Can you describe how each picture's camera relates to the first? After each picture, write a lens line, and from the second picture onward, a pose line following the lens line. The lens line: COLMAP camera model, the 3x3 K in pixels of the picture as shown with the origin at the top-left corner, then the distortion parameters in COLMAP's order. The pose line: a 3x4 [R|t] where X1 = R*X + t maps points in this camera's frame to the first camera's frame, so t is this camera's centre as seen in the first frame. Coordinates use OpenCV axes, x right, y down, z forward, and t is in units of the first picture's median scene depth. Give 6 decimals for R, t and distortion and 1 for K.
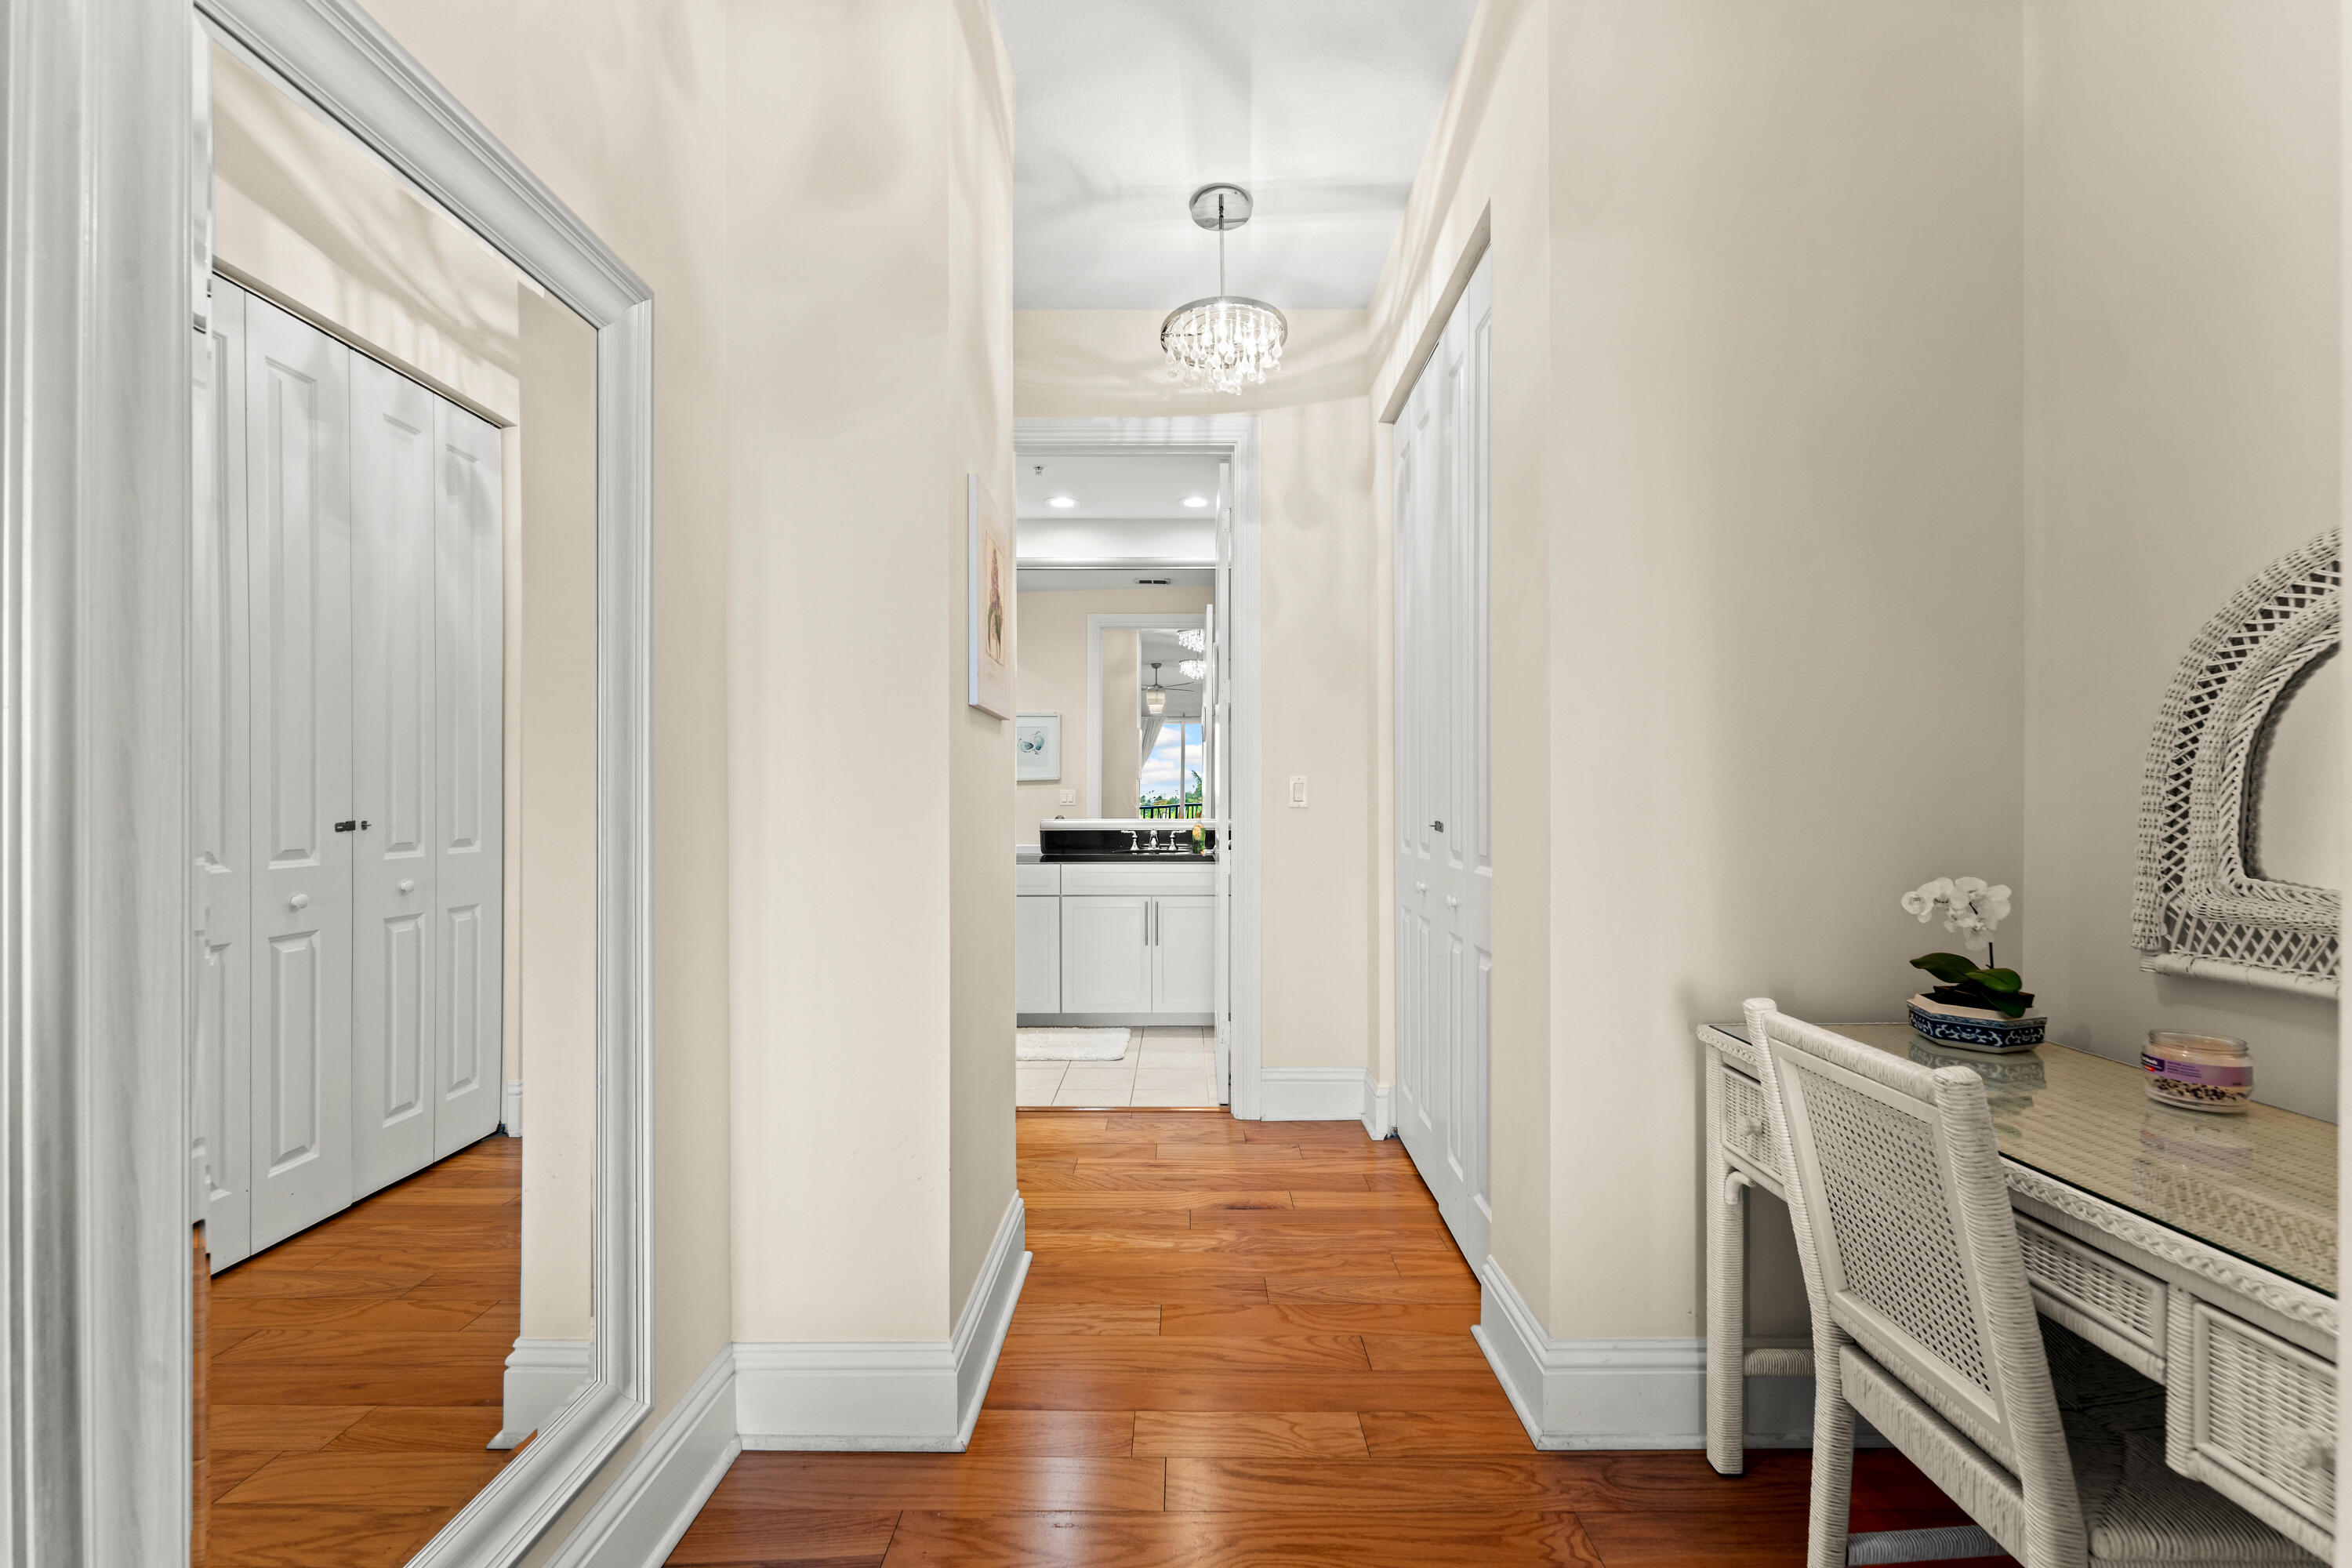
lens RADIAL K [[945.2, 0, 1193.4], [0, 945.2, 803.5], [0, 0, 1]] dist [-0.001630, -0.000048]
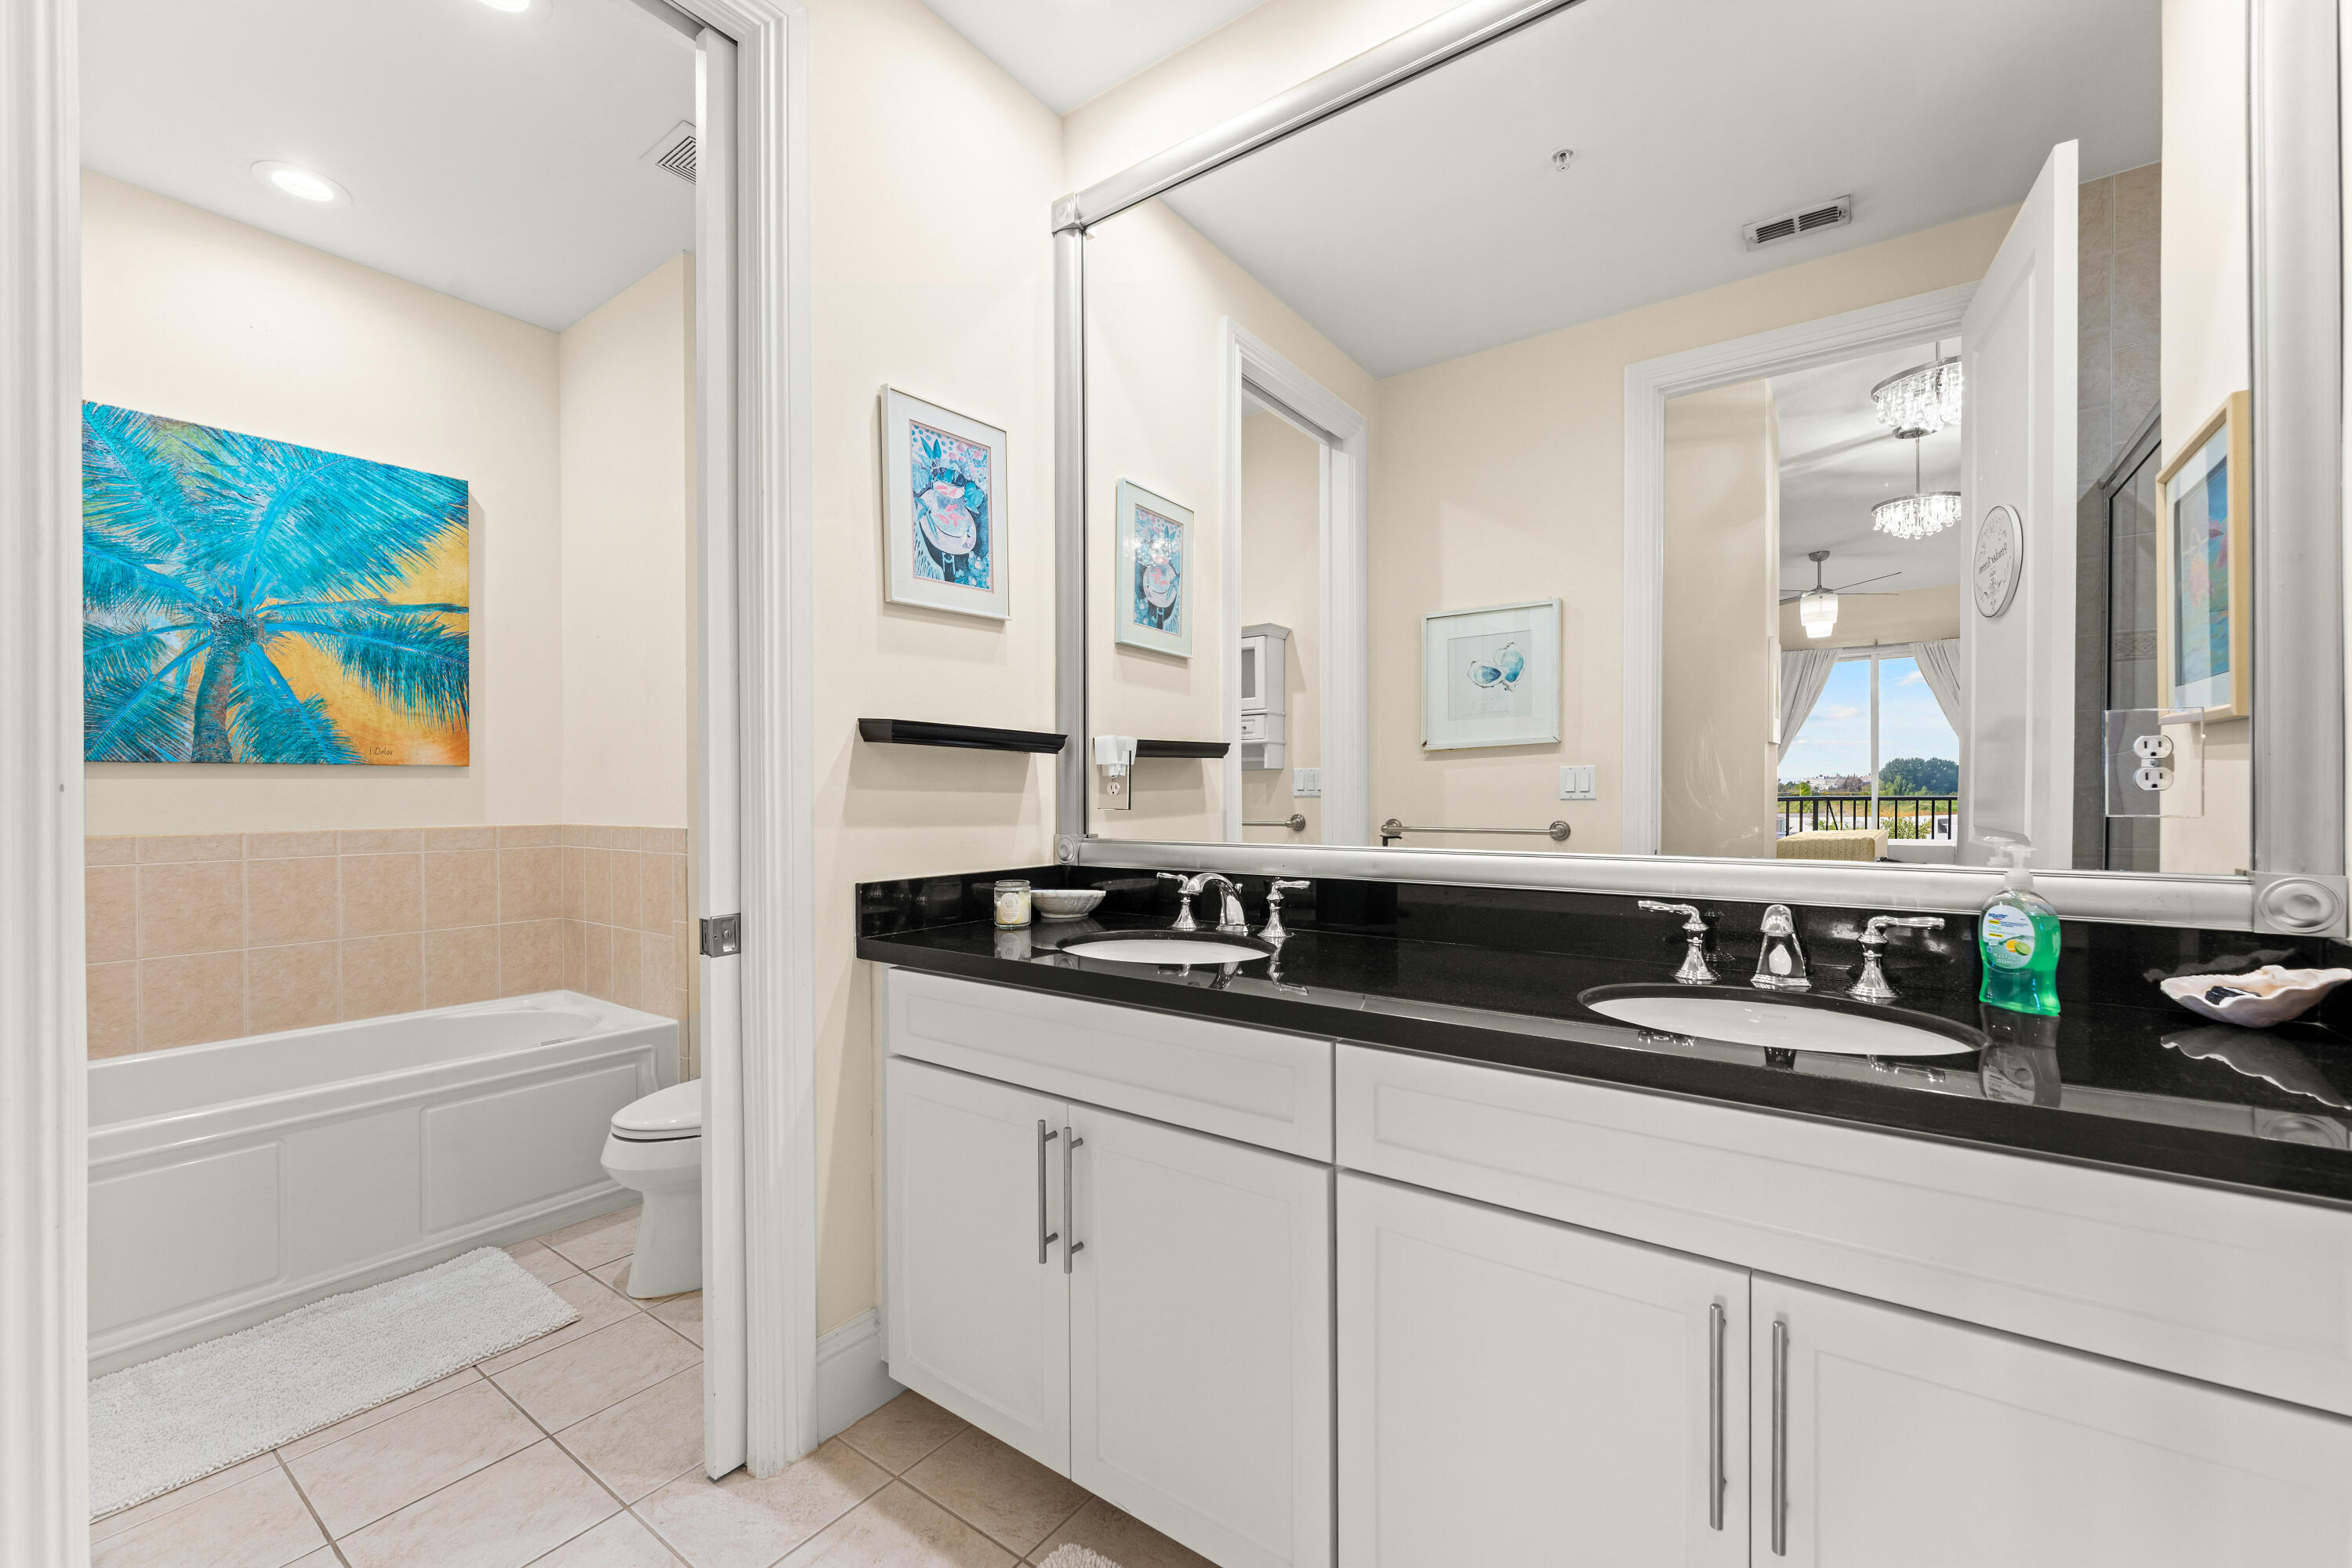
lens RADIAL K [[945.2, 0, 1180.5], [0, 945.2, 793.5], [0, 0, 1]] dist [-0.001630, -0.000048]
pose [[0.804087, 0.000726, -0.594511, -0.016037], [0.000651, 0.999998, 0.002102, -0.001626], [0.594511, -0.002077, 0.804085, 0.519830]]
